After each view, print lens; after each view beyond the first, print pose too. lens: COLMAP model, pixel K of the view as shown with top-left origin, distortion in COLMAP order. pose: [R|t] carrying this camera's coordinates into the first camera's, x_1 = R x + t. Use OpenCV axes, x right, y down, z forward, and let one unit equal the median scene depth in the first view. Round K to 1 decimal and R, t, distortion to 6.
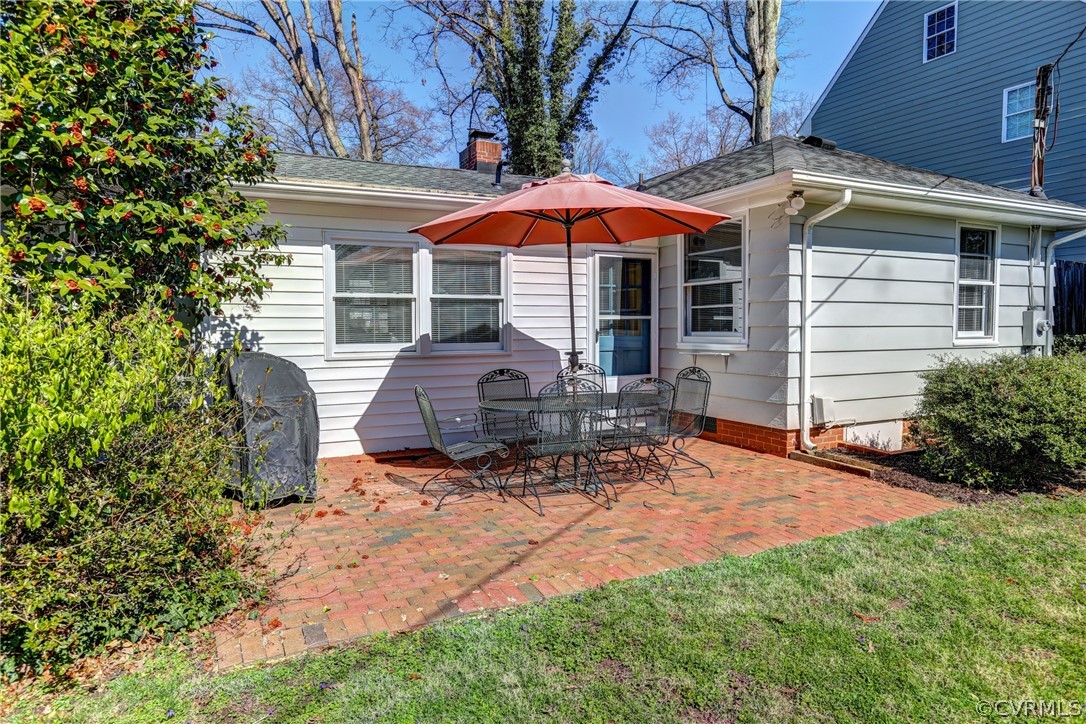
lens RADIAL K [[665.5, 0, 543.0], [0, 665.5, 362.0], [0, 0, 1]] dist [-0.042973, 0.048970]
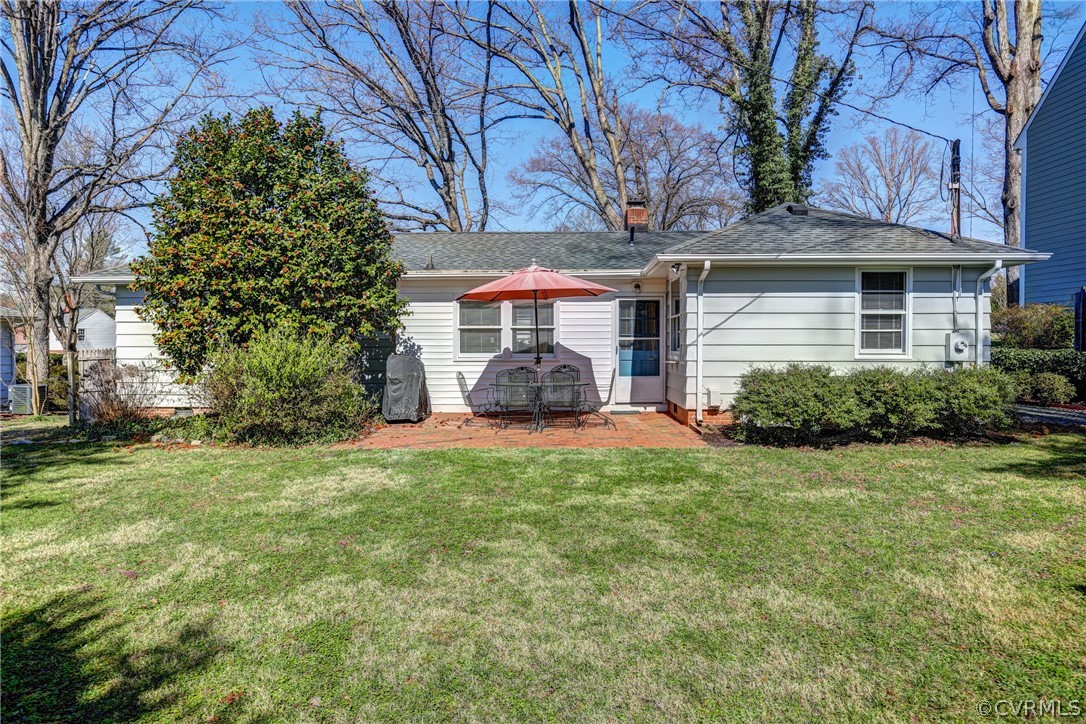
lens RADIAL K [[665.5, 0, 543.0], [0, 665.5, 362.0], [0, 0, 1]] dist [-0.042973, 0.048970]
pose [[0.880714, 0.016754, -0.473353, 0.672790], [-0.029489, 0.999375, -0.019495, 0.024545], [0.472730, 0.031128, 0.880657, -0.474353]]
